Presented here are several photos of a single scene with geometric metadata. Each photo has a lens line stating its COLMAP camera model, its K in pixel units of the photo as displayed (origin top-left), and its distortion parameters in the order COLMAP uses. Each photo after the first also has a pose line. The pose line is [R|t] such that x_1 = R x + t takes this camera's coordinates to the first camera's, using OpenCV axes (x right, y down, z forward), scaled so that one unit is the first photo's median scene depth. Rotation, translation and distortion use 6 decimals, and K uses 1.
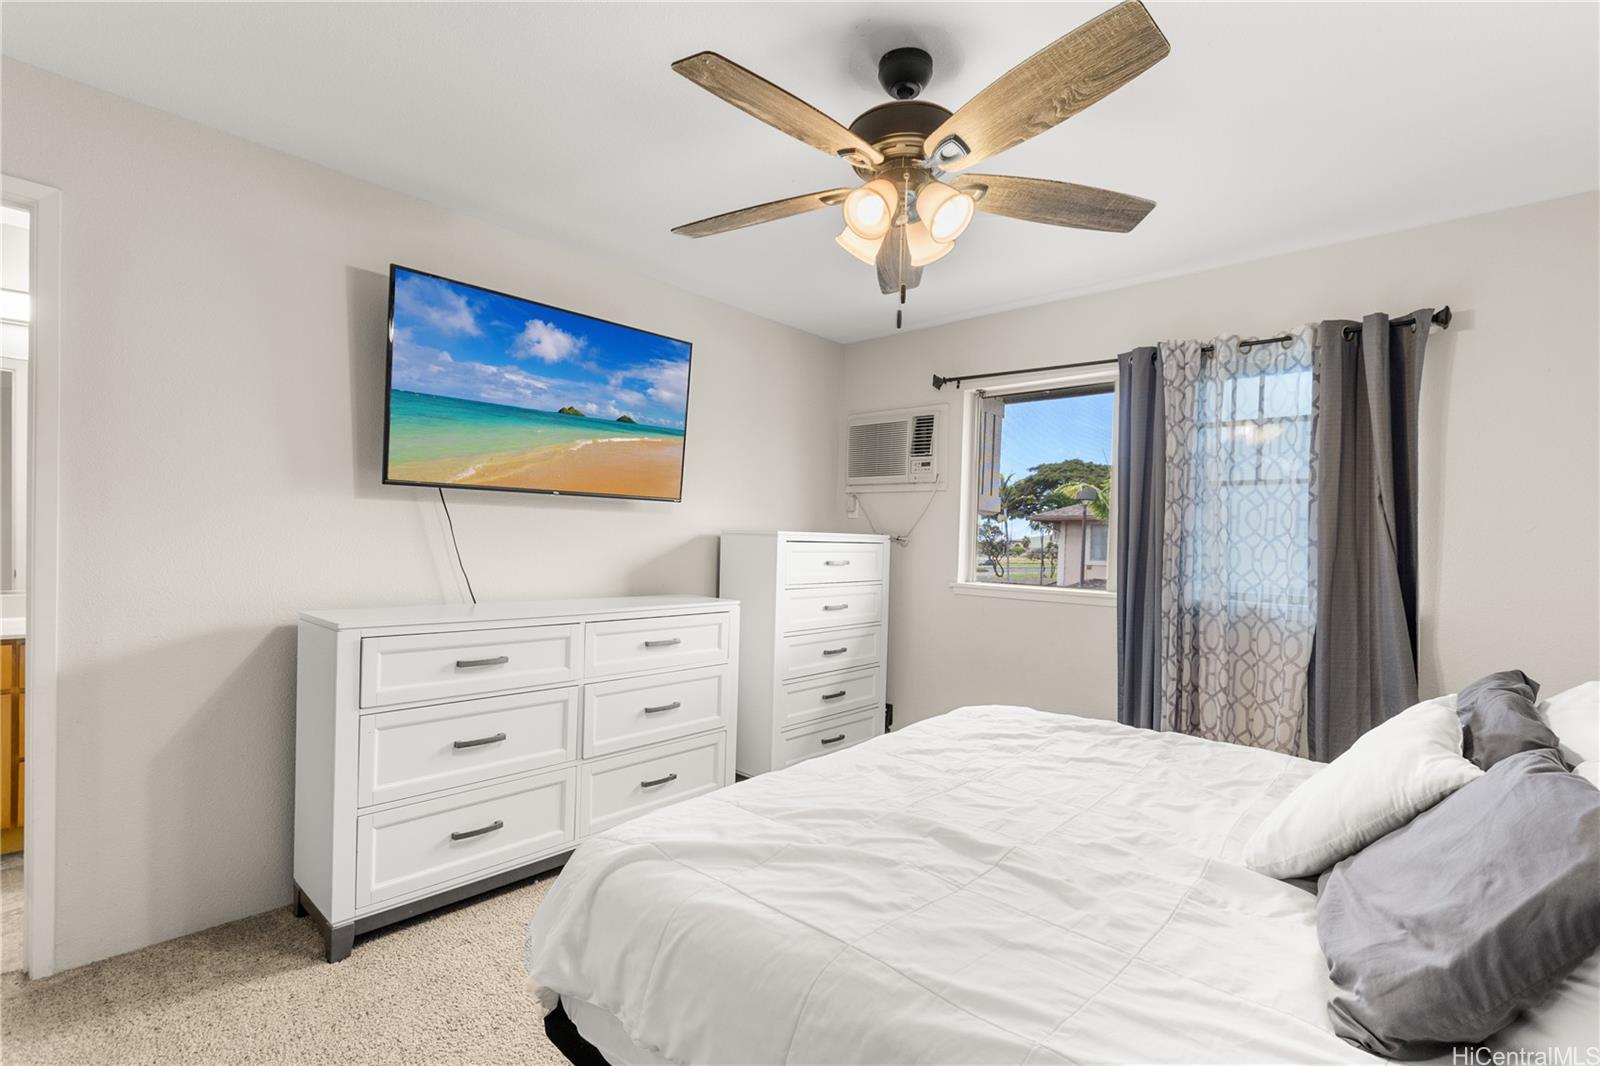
lens RADIAL K [[730.9, 0, 800.6], [0, 730.9, 553.3], [0, 0, 1]] dist [0.000115, -0.000017]
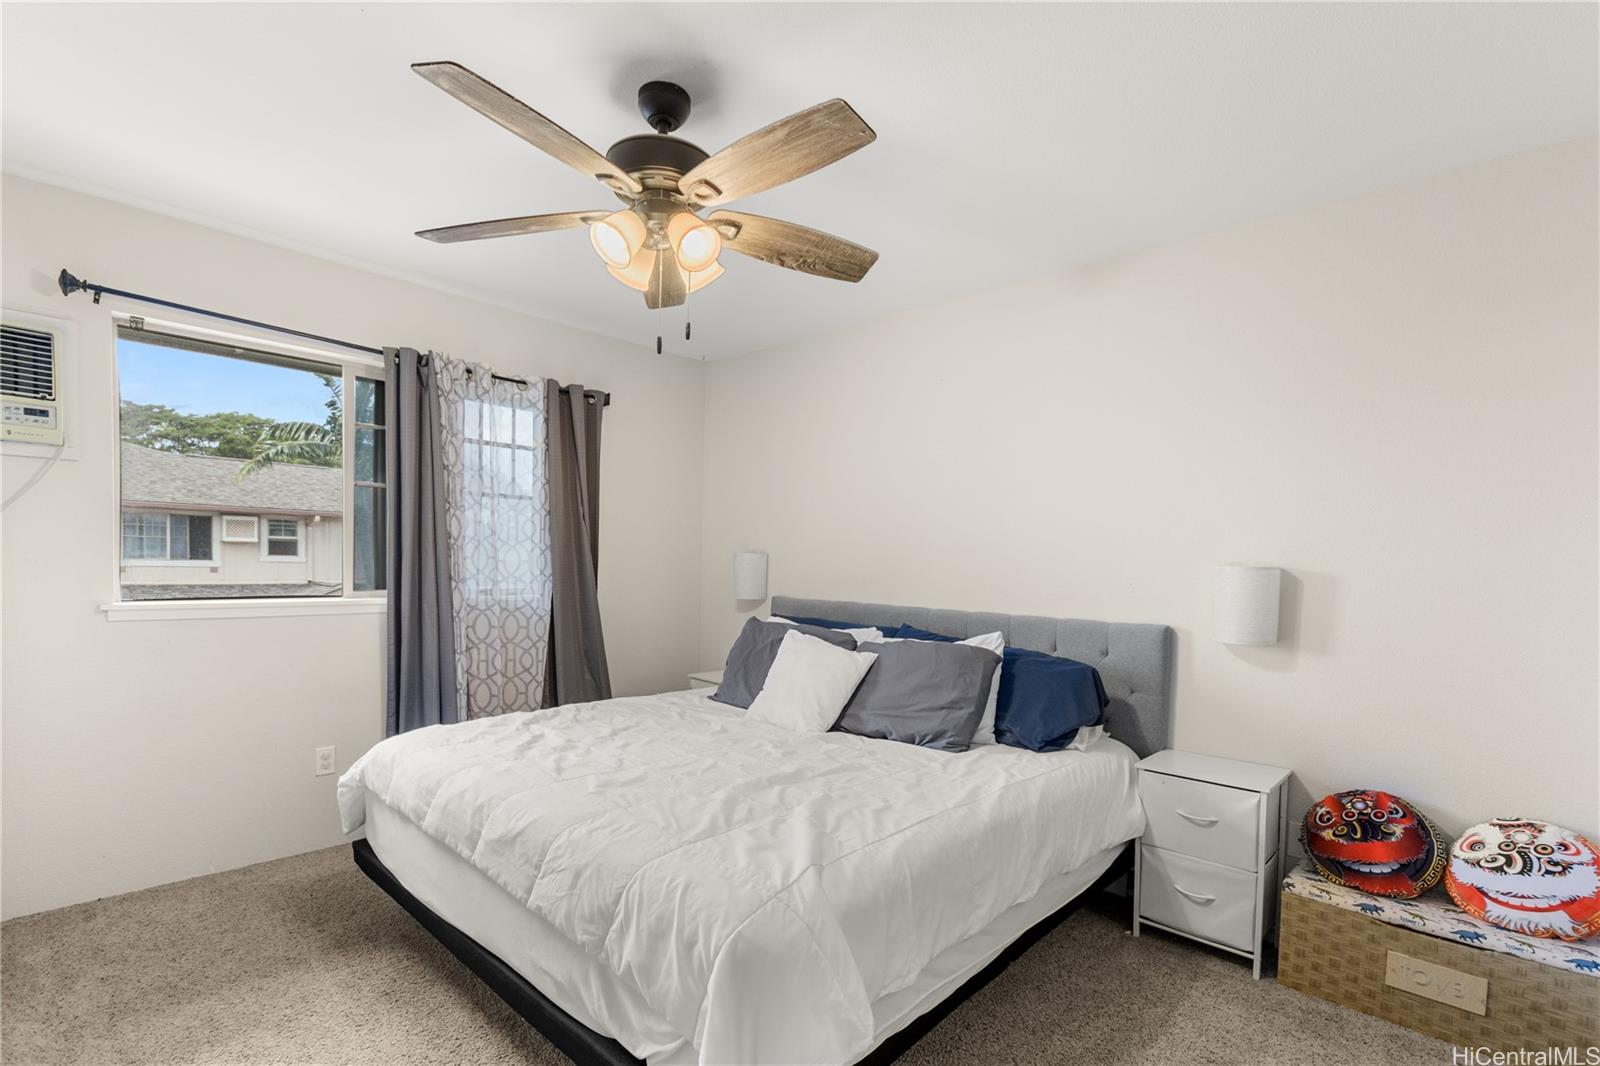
lens RADIAL K [[742.6, 0, 801.0], [0, 742.6, 583.9], [0, 0, 1]] dist [0.001242, 0.000282]
pose [[0.015124, -0.058725, 0.998160, -0.664151], [-0.004155, 0.998261, 0.058794, -0.029766], [-0.999877, -0.005037, 0.014854, 0.549339]]
